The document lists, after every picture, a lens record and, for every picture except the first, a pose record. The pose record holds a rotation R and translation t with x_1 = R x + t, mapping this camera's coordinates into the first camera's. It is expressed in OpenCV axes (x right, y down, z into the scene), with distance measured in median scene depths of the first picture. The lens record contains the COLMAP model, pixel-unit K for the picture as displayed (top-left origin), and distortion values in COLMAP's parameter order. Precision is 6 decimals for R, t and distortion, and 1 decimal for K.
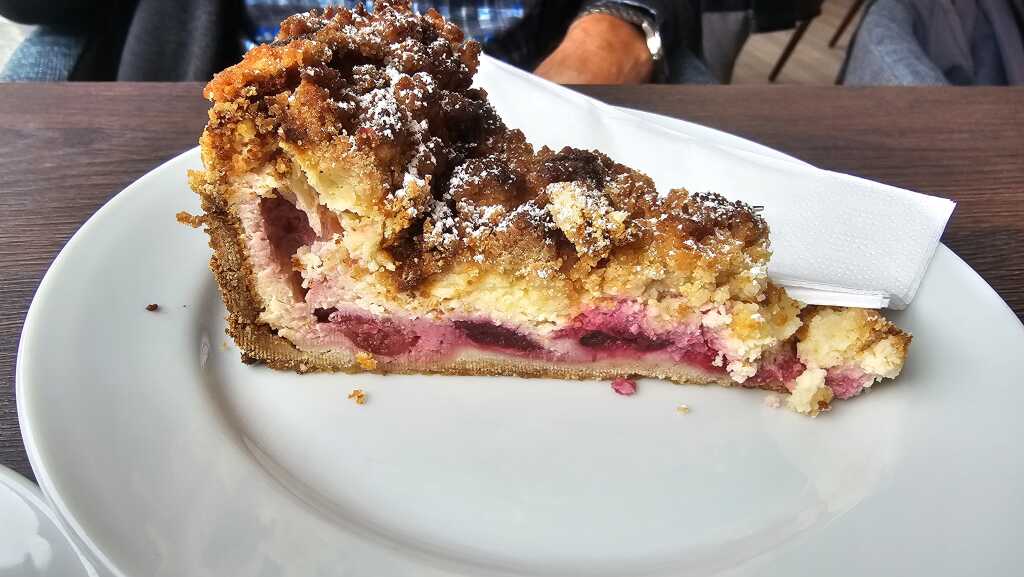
lens RADIAL K [[760.8, 0, 512.0], [0, 760.8, 288.5], [0, 0, 1]] dist [-0.005514, -0.000589]
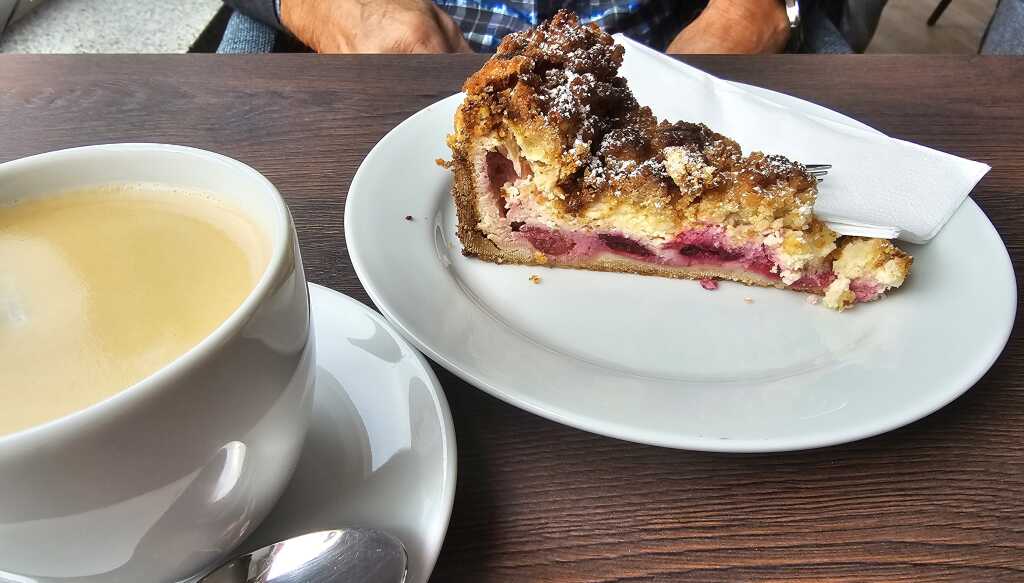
lens RADIAL K [[749.6, 0, 512.0], [0, 749.6, 291.5], [0, 0, 1]] dist [0.005099, 0.003875]
pose [[0.986416, 0.056884, -0.154104, -0.007604], [-0.045215, 0.995912, 0.078201, 0.048753], [0.157922, -0.070171, 0.984955, -0.560618]]
